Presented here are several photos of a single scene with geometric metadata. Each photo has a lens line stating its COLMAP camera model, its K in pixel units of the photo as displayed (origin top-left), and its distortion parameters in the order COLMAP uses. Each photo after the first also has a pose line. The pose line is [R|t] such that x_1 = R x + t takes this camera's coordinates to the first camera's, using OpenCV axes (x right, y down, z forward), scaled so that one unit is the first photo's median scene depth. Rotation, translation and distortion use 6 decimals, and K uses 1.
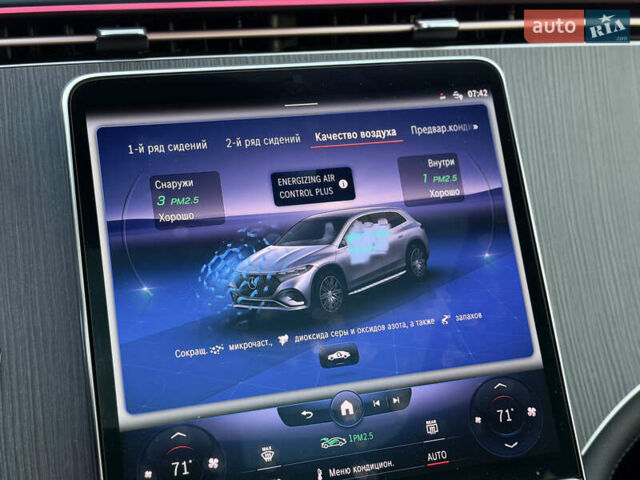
lens RADIAL K [[905.1, 0, 315.7], [0, 905.1, 241.2], [0, 0, 1]] dist [0.134654, 0.000000]
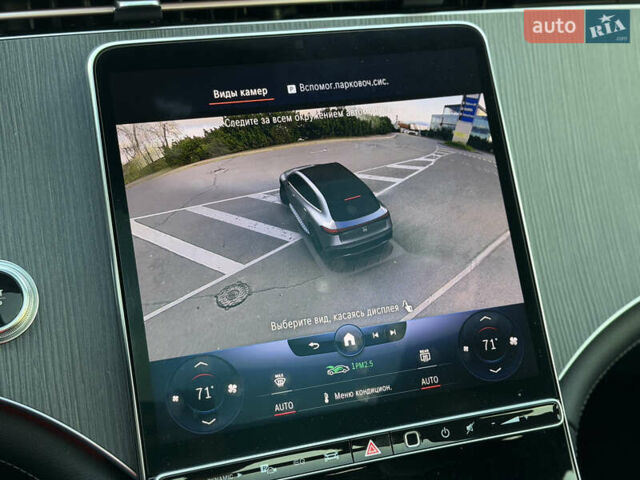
lens RADIAL K [[905.1, 0, 313.2], [0, 905.1, 241.2], [0, 0, 1]] dist [0.134654, 0.000000]
pose [[0.999750, -0.017915, 0.013407, -0.021930], [0.017491, 0.999361, 0.031158, 0.025561], [-0.013957, -0.030915, 0.999425, -0.107215]]
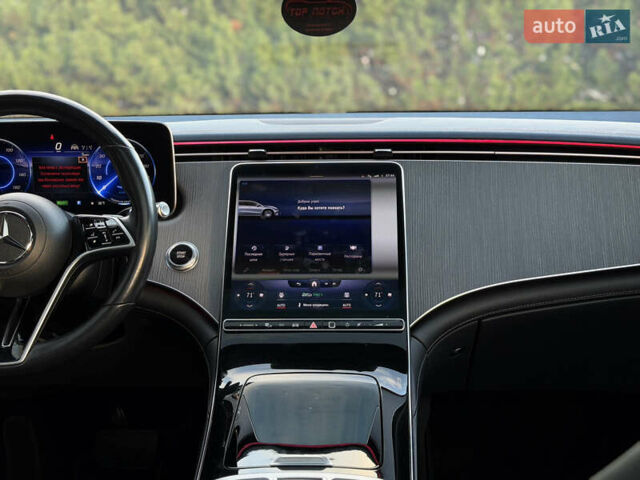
lens RADIAL K [[905.1, 0, 324.2], [0, 905.1, 240.5], [0, 0, 1]] dist [0.134654, 0.000000]
pose [[0.942555, 0.027207, -0.332942, 0.895812], [-0.095379, 0.977107, -0.190171, 0.534327], [0.320145, 0.211003, 0.923572, -1.390438]]
